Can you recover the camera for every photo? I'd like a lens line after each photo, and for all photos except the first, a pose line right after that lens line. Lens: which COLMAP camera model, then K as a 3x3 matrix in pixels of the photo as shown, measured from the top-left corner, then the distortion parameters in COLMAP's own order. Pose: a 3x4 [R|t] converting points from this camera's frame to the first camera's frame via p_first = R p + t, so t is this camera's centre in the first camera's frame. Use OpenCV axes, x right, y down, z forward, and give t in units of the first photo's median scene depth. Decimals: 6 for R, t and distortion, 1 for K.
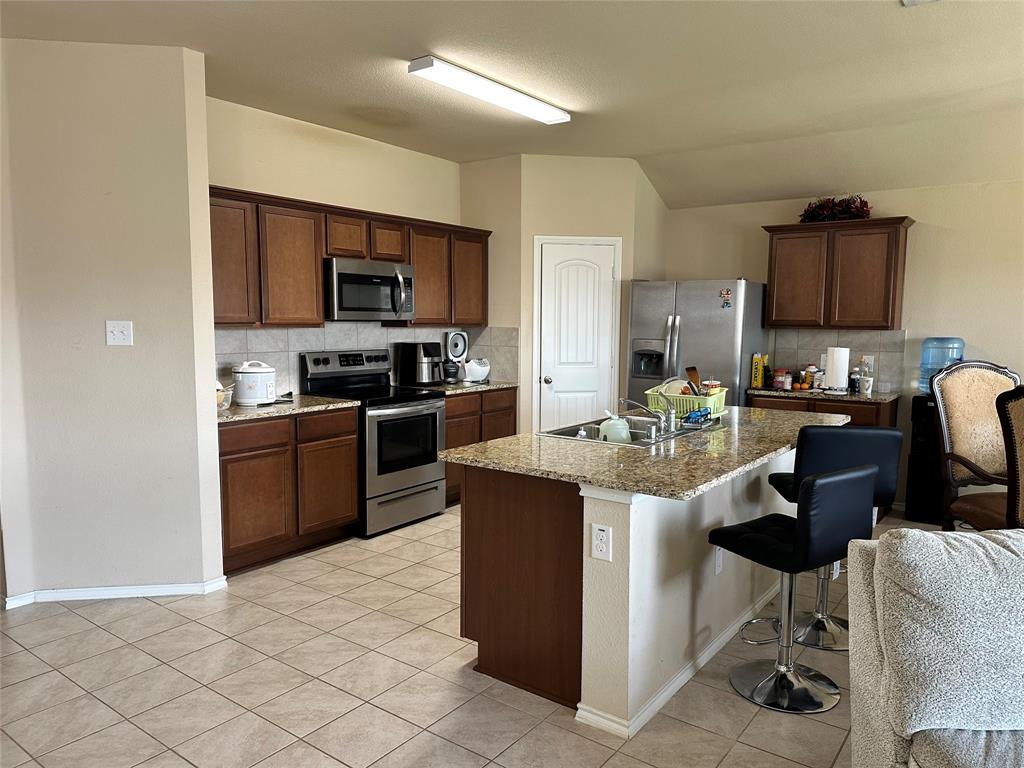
lens RADIAL K [[721.1, 0, 521.1], [0, 721.1, 389.5], [0, 0, 1]] dist [0.036743, -0.053398]
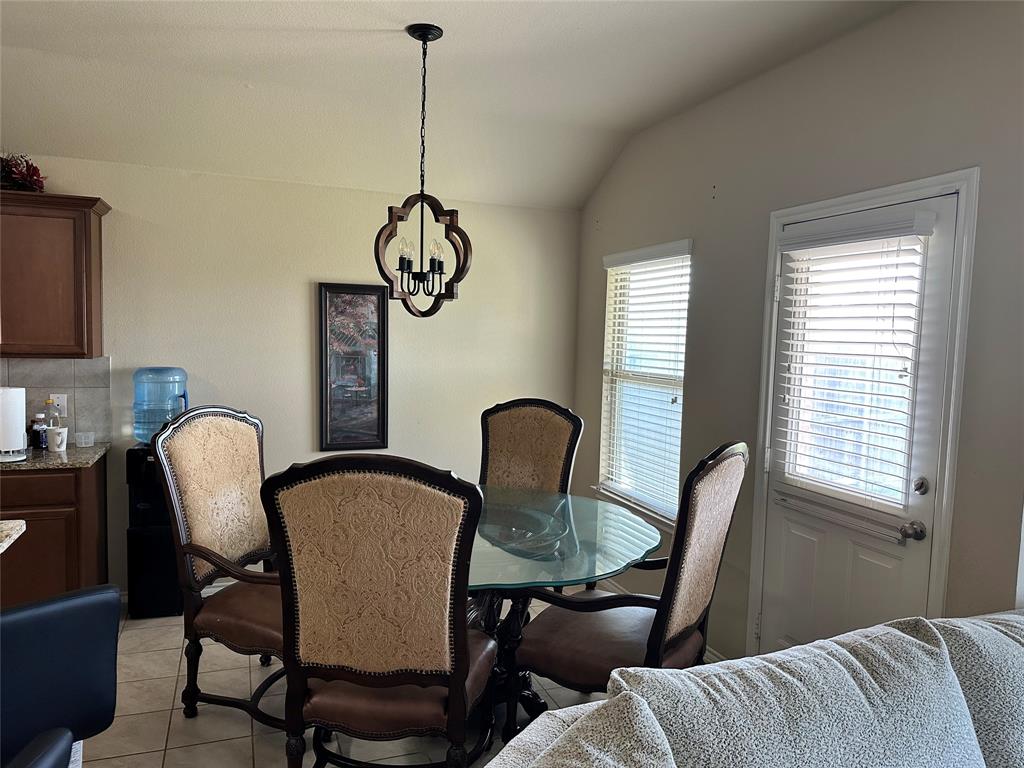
lens RADIAL K [[721.1, 0, 512.7], [0, 721.1, 402.3], [0, 0, 1]] dist [0.036743, -0.053398]
pose [[0.547309, -0.062282, 0.834610, 0.143773], [0.054501, 0.997763, 0.038717, -0.044070], [-0.835154, 0.024297, 0.549479, 0.268382]]
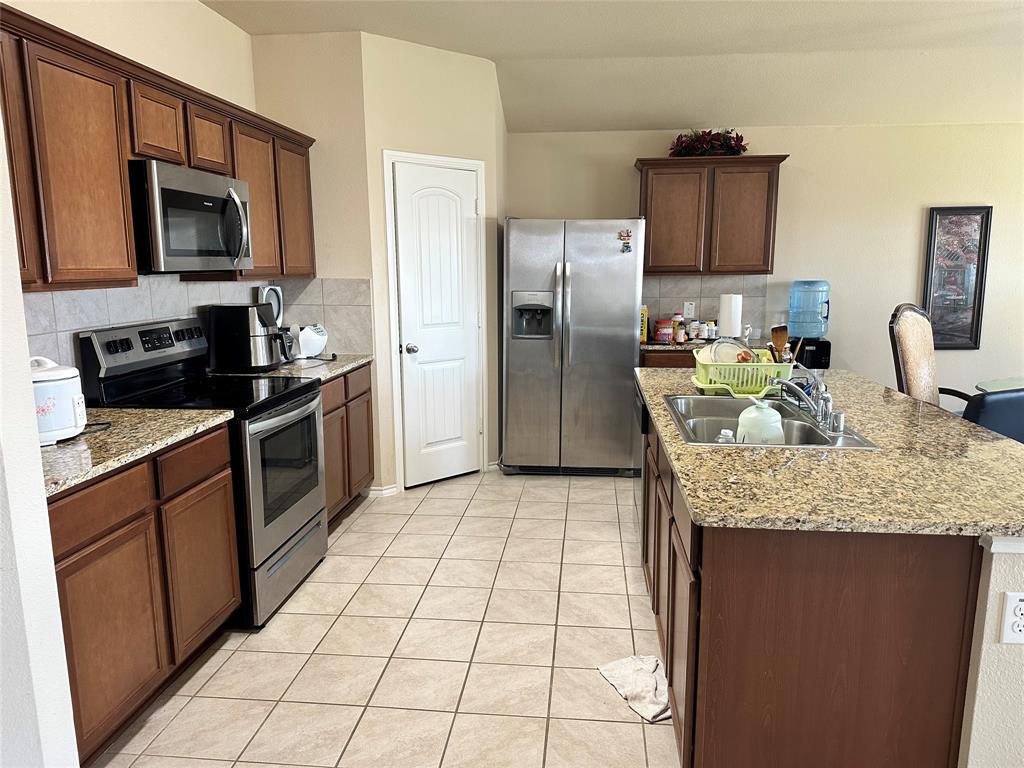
lens RADIAL K [[721.1, 0, 505.8], [0, 721.1, 384.7], [0, 0, 1]] dist [0.036743, -0.053398]
pose [[0.863532, -0.091363, 0.495949, -0.281048], [0.057588, 0.994884, 0.083005, -0.035931], [-0.500995, -0.043117, 0.864375, 0.328820]]
